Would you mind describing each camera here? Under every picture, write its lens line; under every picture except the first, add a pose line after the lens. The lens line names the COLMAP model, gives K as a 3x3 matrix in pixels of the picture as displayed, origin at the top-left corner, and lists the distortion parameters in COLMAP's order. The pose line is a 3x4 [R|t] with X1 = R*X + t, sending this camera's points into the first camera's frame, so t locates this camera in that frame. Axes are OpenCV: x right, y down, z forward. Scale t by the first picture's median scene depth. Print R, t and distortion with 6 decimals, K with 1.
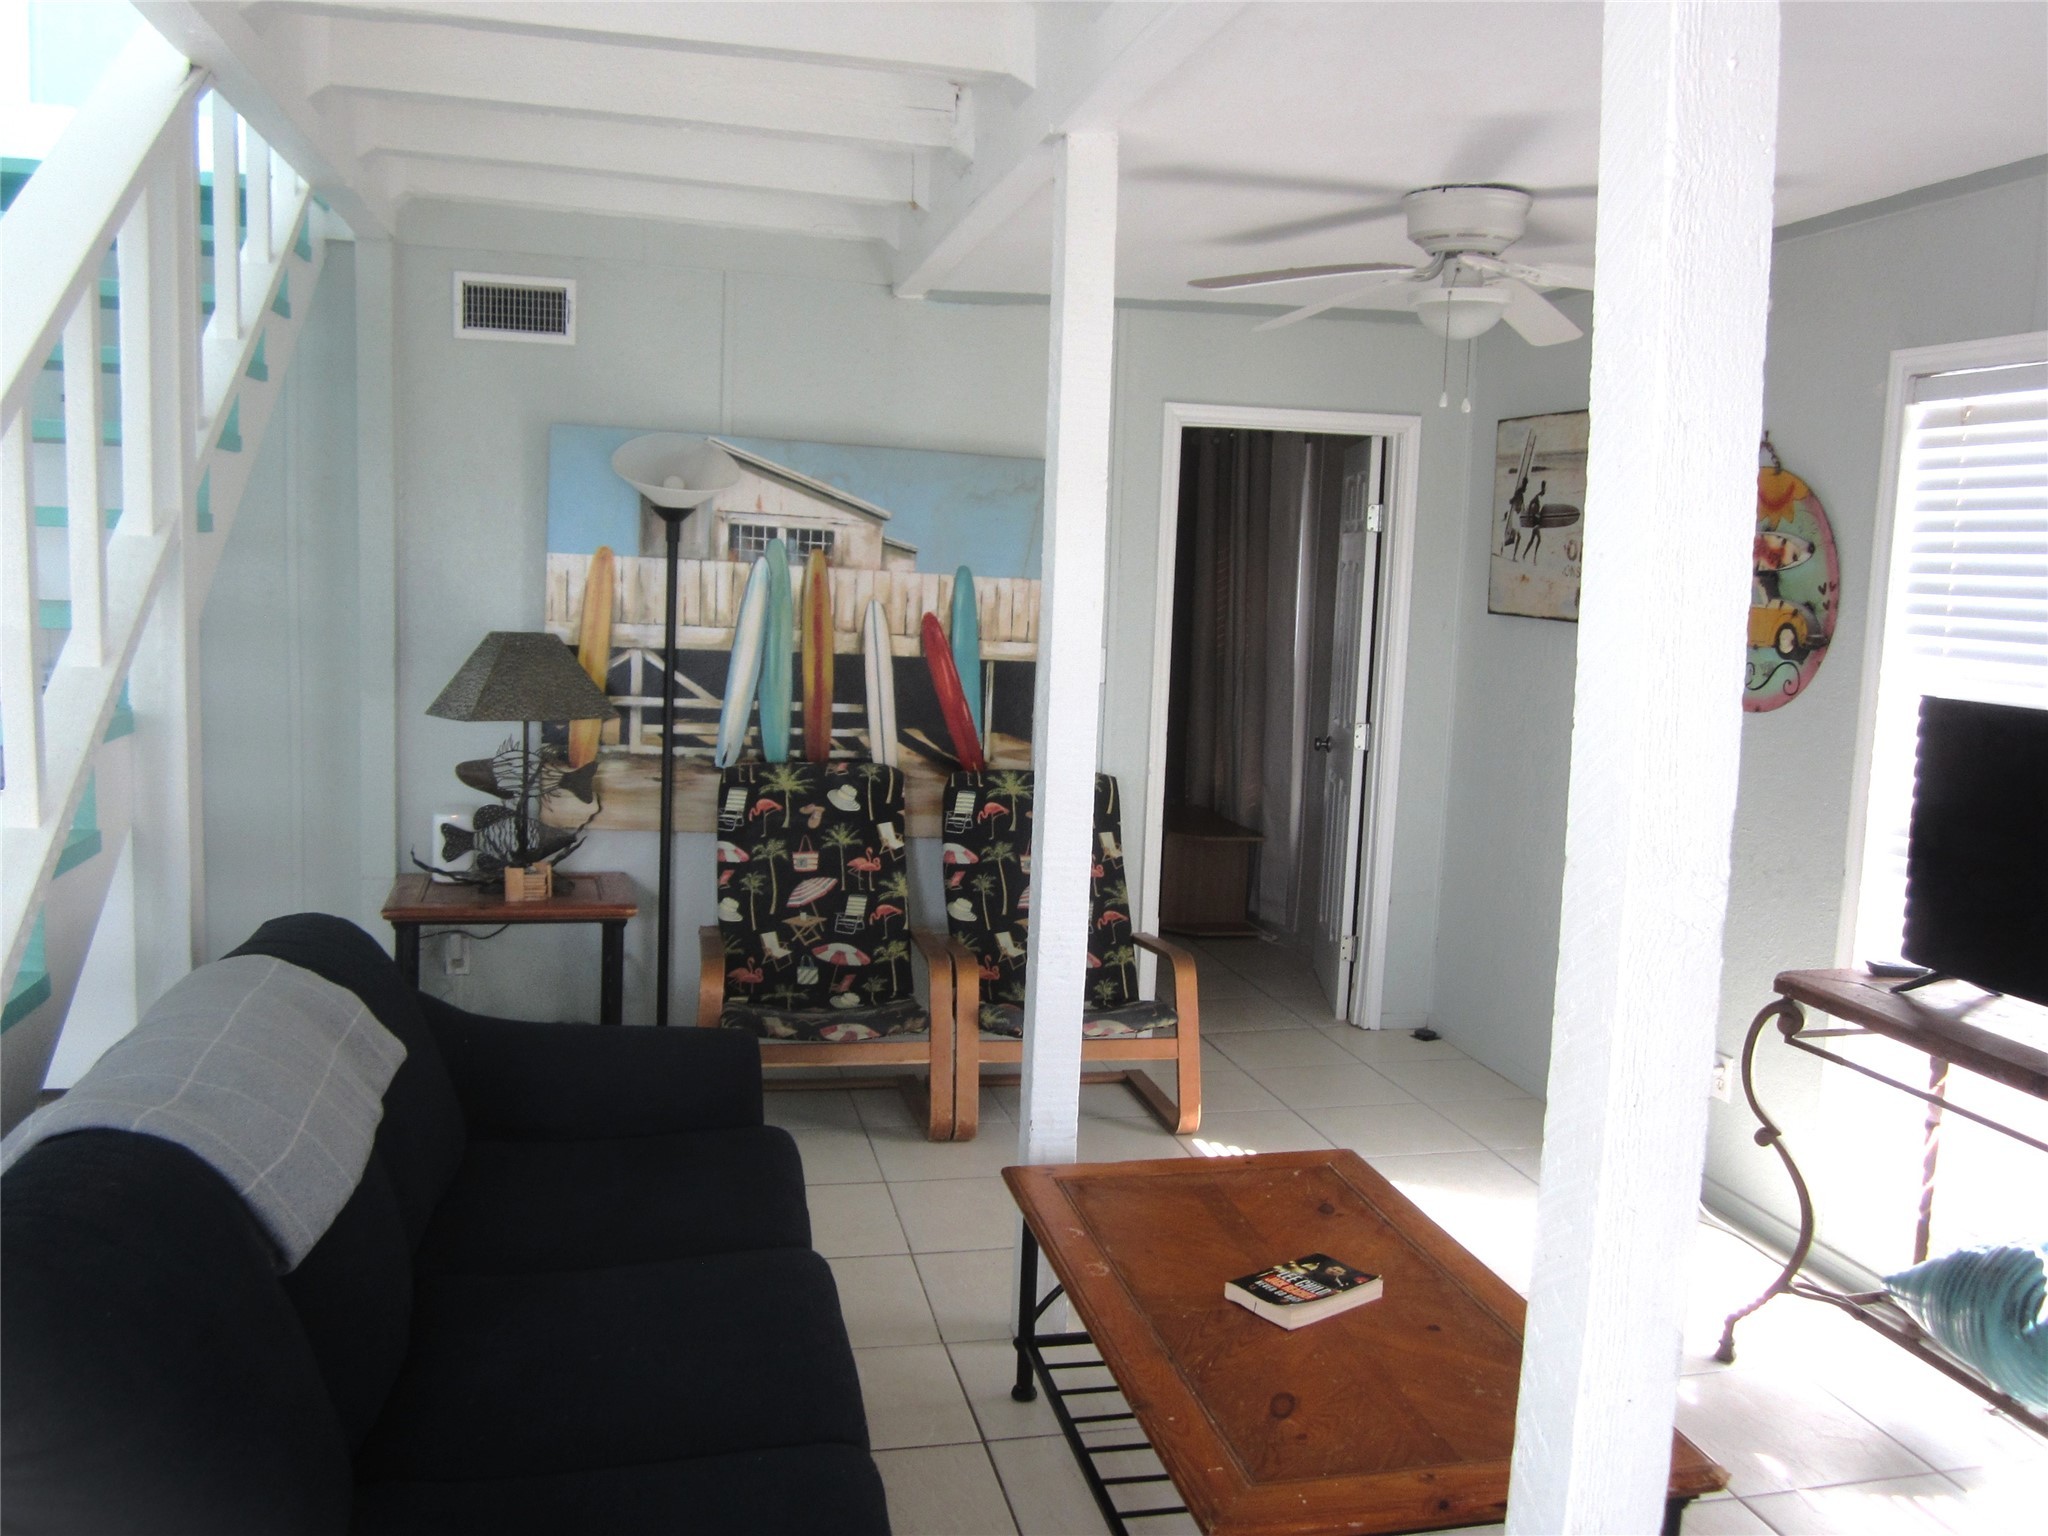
lens RADIAL K [[1667.0, 0, 1024.0], [0, 1667.0, 768.0], [0, 0, 1]] dist [-0.048207, 0.011668]
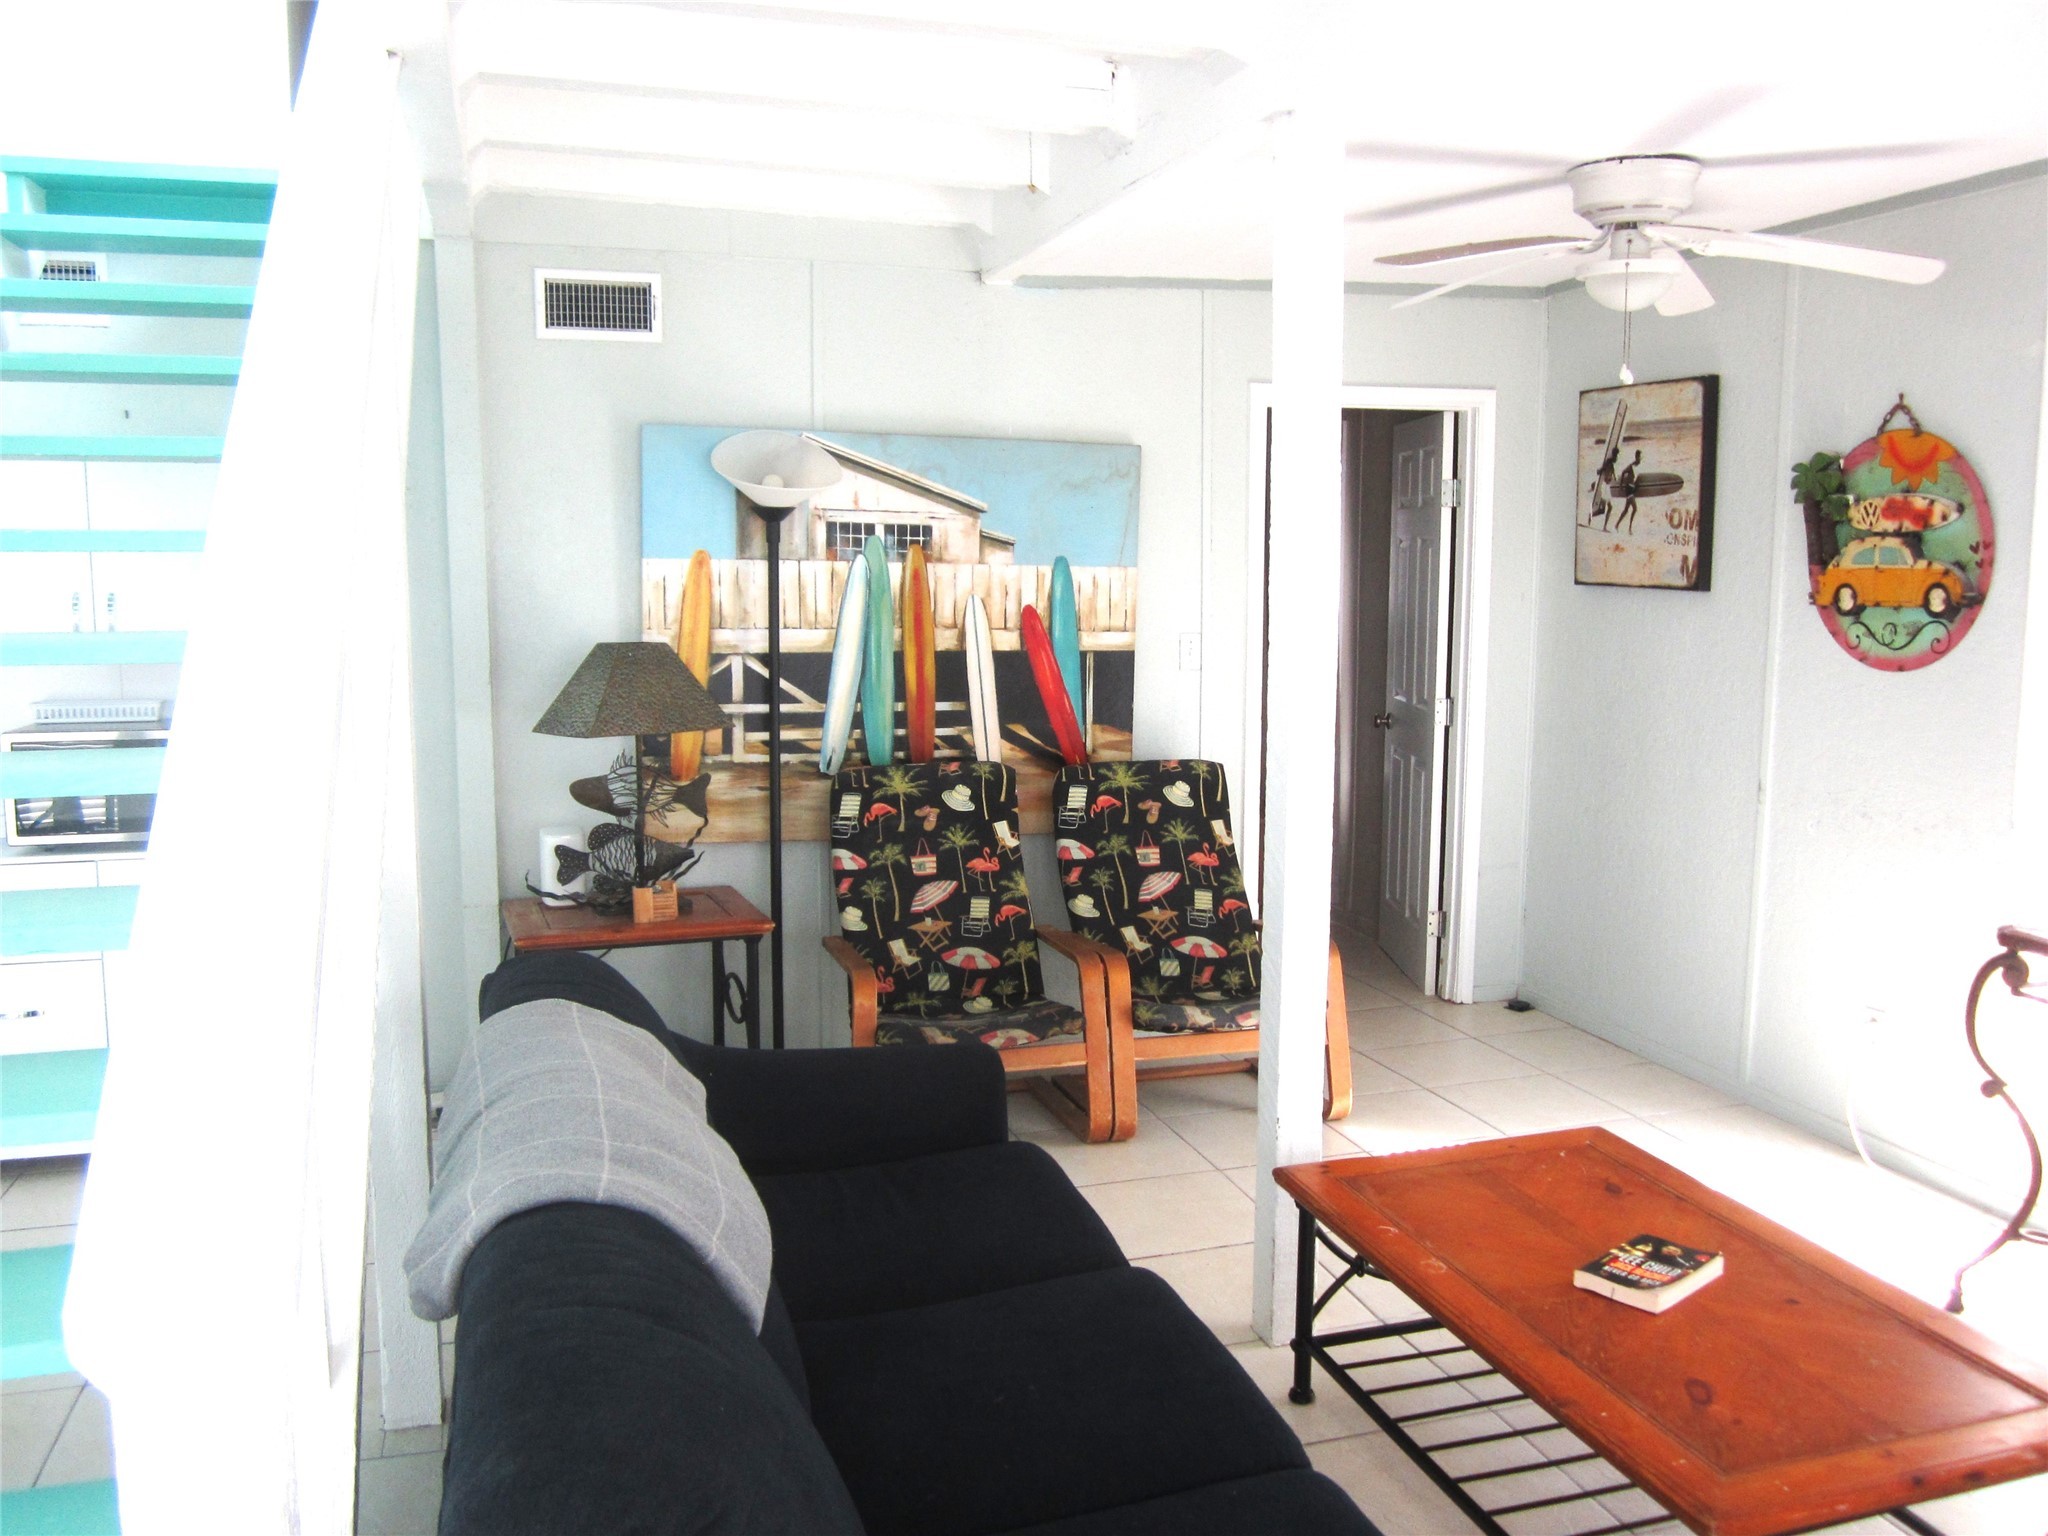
lens RADIAL K [[1667.0, 0, 1024.0], [0, 1667.0, 768.0], [0, 0, 1]] dist [-0.048207, 0.011668]
pose [[0.996504, -0.046748, 0.069244, -0.137672], [0.046207, 0.998888, 0.009387, -0.007186], [-0.069605, -0.006154, 0.997556, 0.022269]]
